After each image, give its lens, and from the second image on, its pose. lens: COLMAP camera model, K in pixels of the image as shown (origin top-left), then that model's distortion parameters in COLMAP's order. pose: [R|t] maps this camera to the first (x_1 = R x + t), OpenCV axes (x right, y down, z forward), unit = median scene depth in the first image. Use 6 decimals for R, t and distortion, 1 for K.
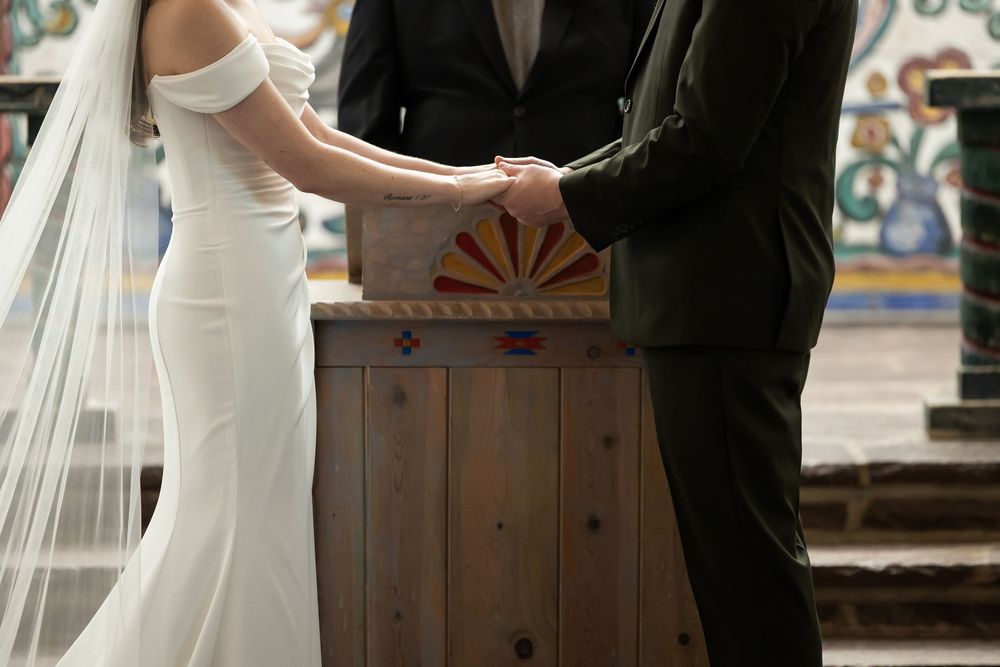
lens RADIAL K [[6226.4, 0, 495.6], [0, 6226.4, 334.3], [0, 0, 1]] dist [0.044084, 0.000000]
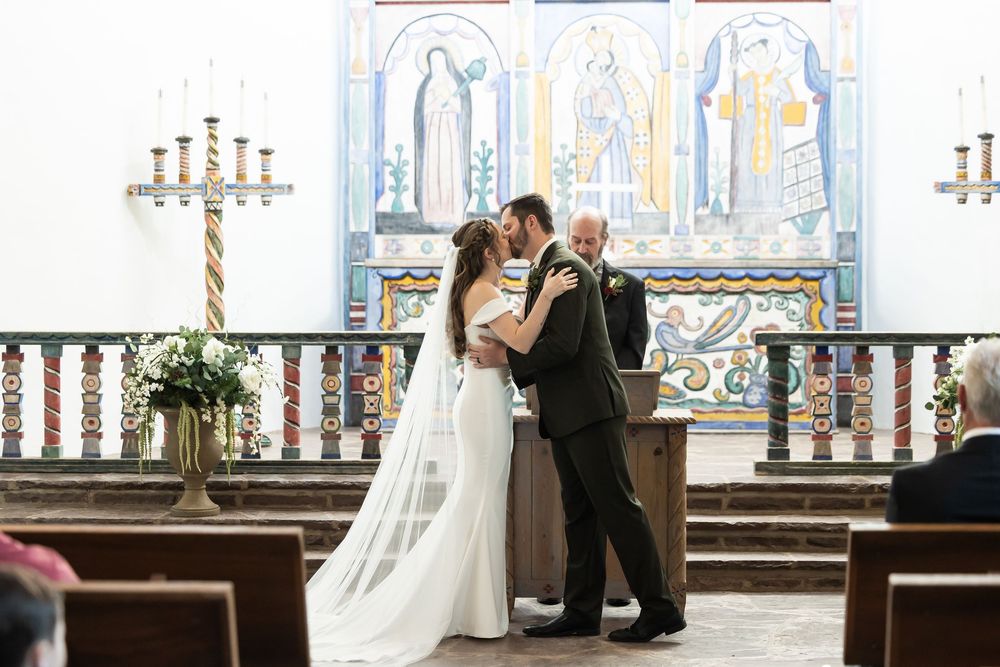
lens RADIAL K [[3194.9, 0, 508.8], [0, 3194.9, 296.3], [0, 0, 1]] dist [0.099989, 0.000000]
pose [[0.999223, 0.004547, -0.039158, 0.021283], [-0.006903, 0.998160, -0.060244, 0.025171], [0.038812, 0.060468, 0.997415, -0.339528]]
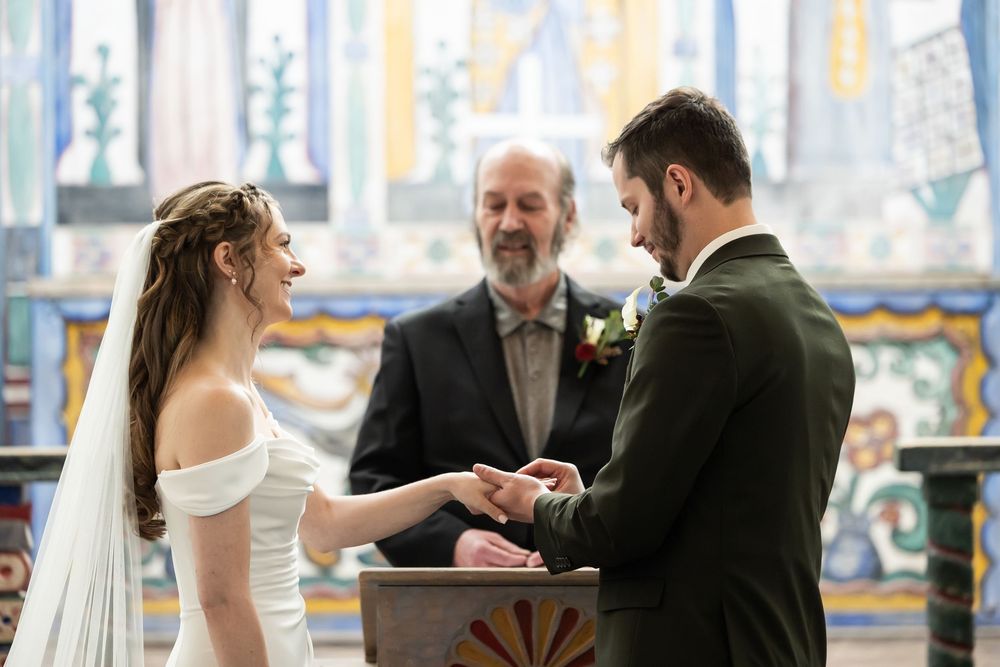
lens RADIAL K [[3692.9, 0, 506.2], [0, 3692.9, 324.0], [0, 0, 1]] dist [-0.232403, 0.000000]
pose [[0.999977, -0.004734, 0.004782, -0.002727], [0.005004, 0.998301, -0.058050, -0.025241], [-0.004499, 0.058073, 0.998302, 0.349106]]
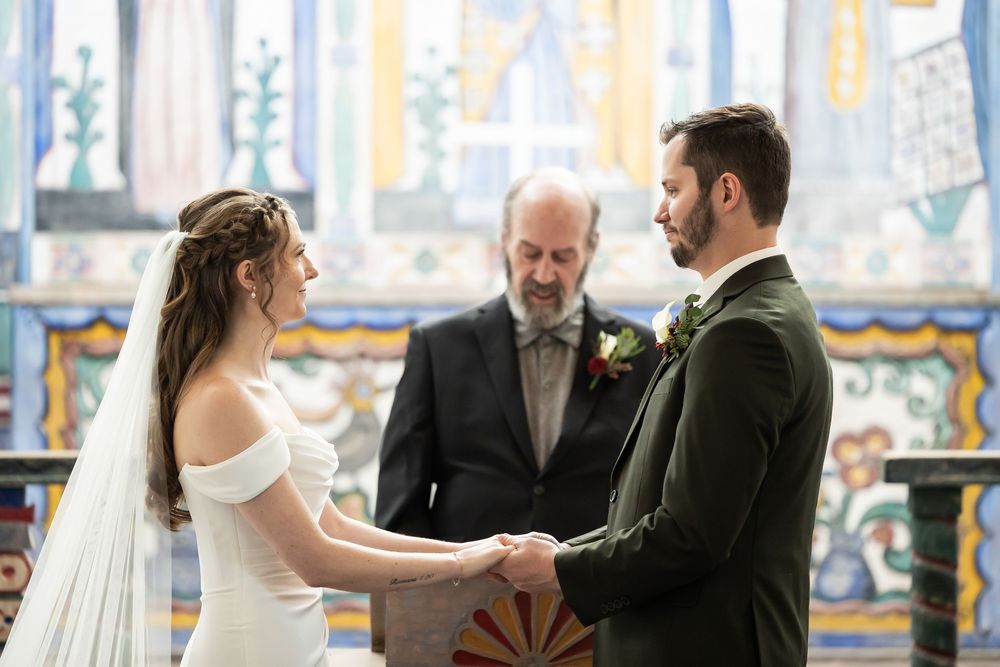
lens RADIAL K [[4312.6, 0, 492.5], [0, 4312.6, 338.1], [0, 0, 1]] dist [-0.155933, 0.000000]
pose [[0.999929, 0.005449, 0.010563, -0.009555], [-0.004815, 0.998236, -0.059170, -0.016378], [-0.010867, 0.059115, 0.998192, 0.222536]]
